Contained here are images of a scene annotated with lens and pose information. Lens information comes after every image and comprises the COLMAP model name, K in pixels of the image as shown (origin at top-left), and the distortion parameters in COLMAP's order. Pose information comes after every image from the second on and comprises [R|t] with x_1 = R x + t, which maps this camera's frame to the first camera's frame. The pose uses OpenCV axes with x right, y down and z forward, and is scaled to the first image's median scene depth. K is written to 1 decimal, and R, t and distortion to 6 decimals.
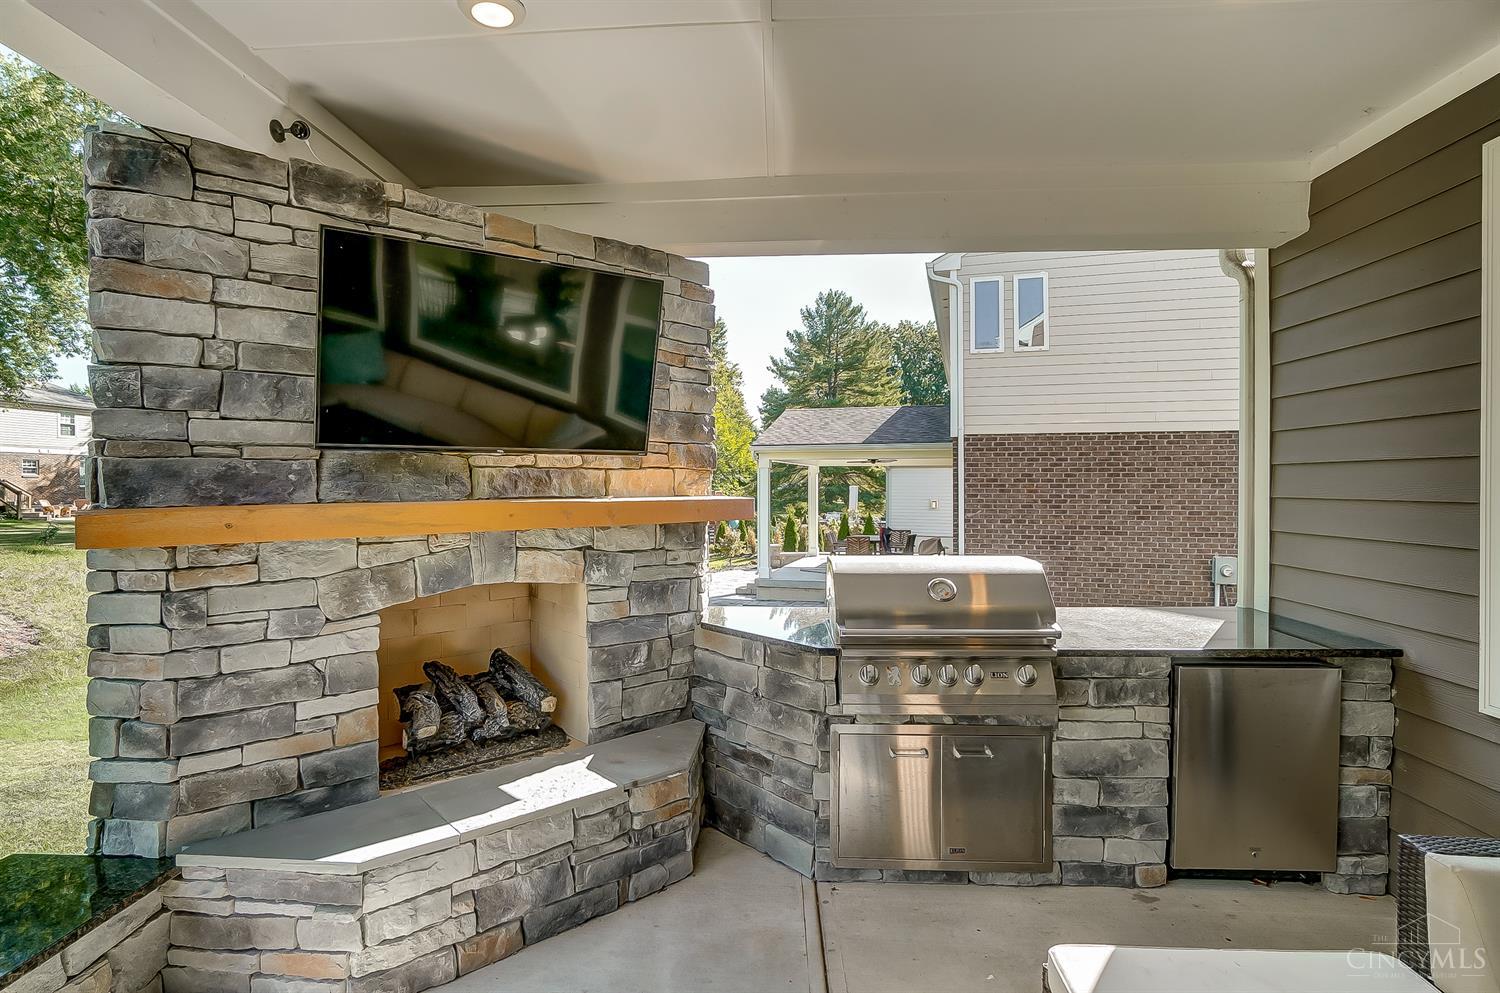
lens RADIAL K [[764.2, 0, 743.3], [0, 764.2, 493.6], [0, 0, 1]] dist [0.001644, 0.000070]
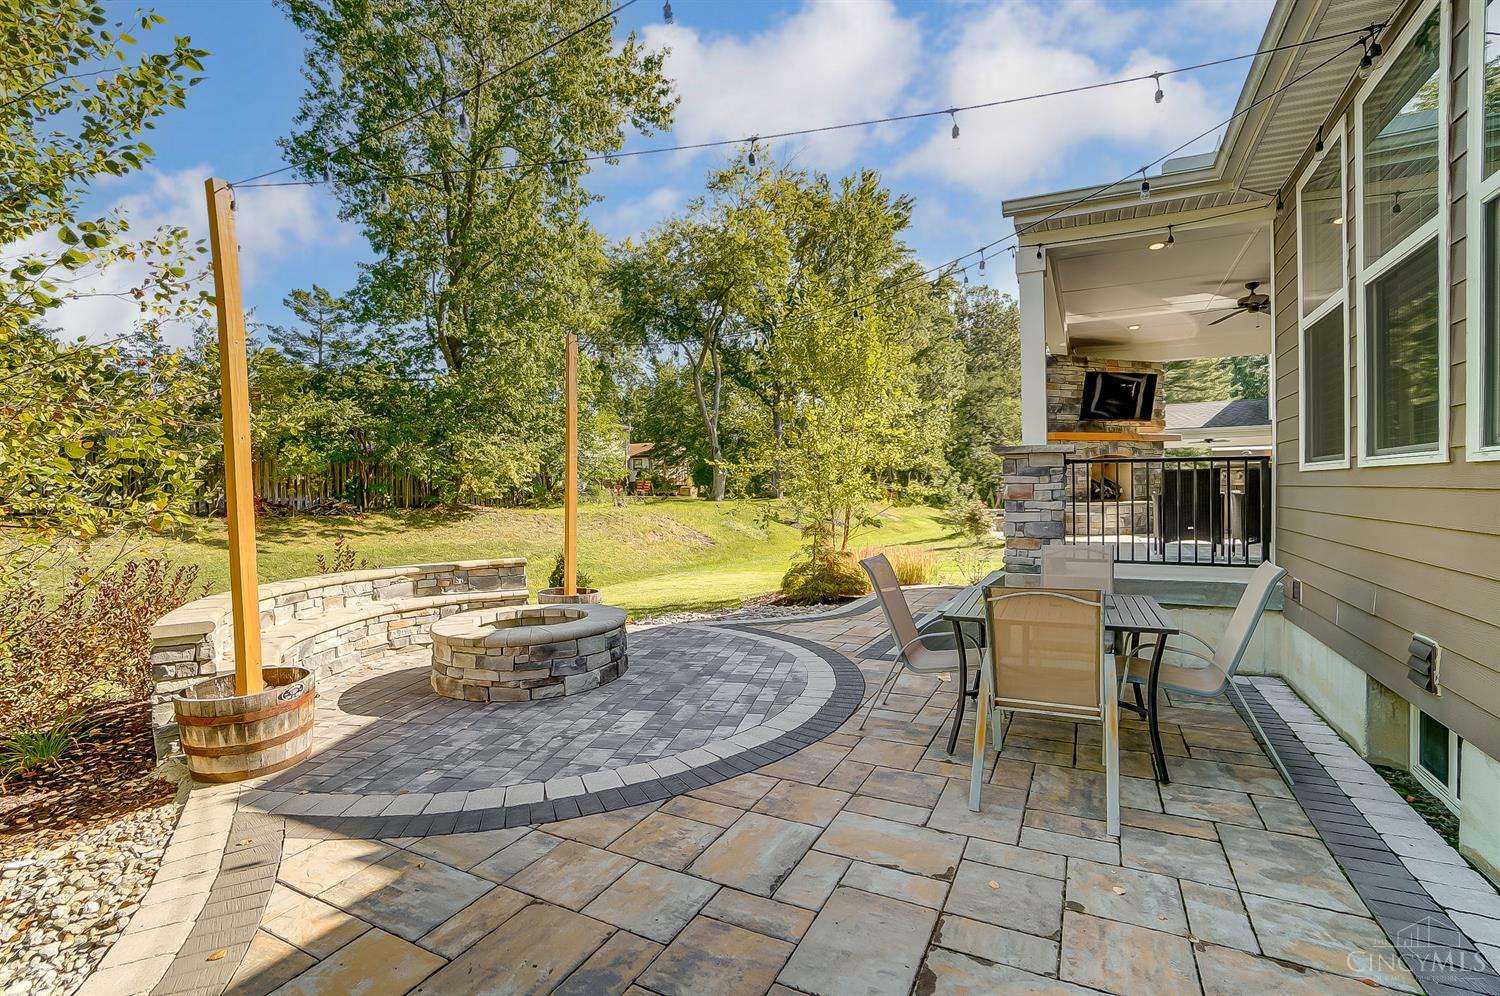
lens RADIAL K [[696.3, 0, 761.5], [0, 696.3, 494.7], [0, 0, 1]] dist [0.003686, 0.000483]
pose [[0.925803, 0.004725, -0.377976, -0.063406], [-0.002699, 0.999979, 0.005890, 0.030260], [0.377996, -0.004433, 0.925797, -0.294315]]
